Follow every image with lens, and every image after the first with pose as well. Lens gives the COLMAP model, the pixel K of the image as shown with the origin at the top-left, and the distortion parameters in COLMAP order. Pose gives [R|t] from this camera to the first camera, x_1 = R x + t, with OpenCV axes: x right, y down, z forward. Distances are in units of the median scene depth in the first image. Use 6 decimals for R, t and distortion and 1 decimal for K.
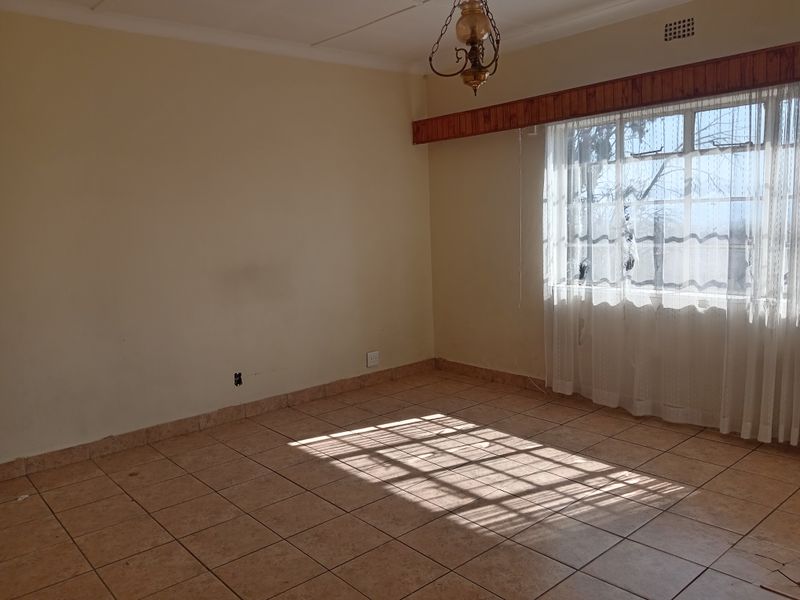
lens RADIAL K [[631.8, 0, 404.2], [0, 631.8, 293.6], [0, 0, 1]] dist [0.056258, -0.096243]
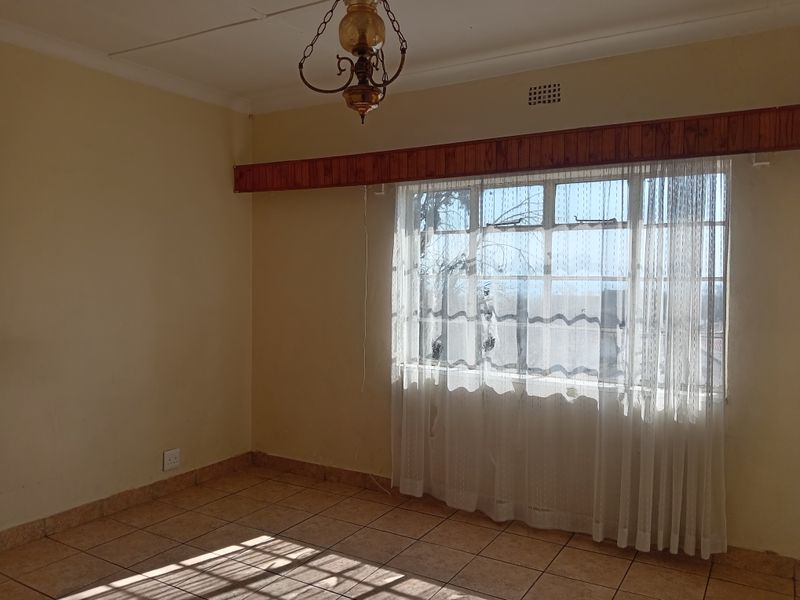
lens RADIAL K [[631.8, 0, 404.1], [0, 631.8, 297.3], [0, 0, 1]] dist [0.056258, -0.096243]
pose [[0.948750, 0.040082, 0.313476, -0.040931], [-0.010844, 0.995469, -0.094464, -0.028753], [-0.315842, 0.086223, 0.944886, 0.204067]]
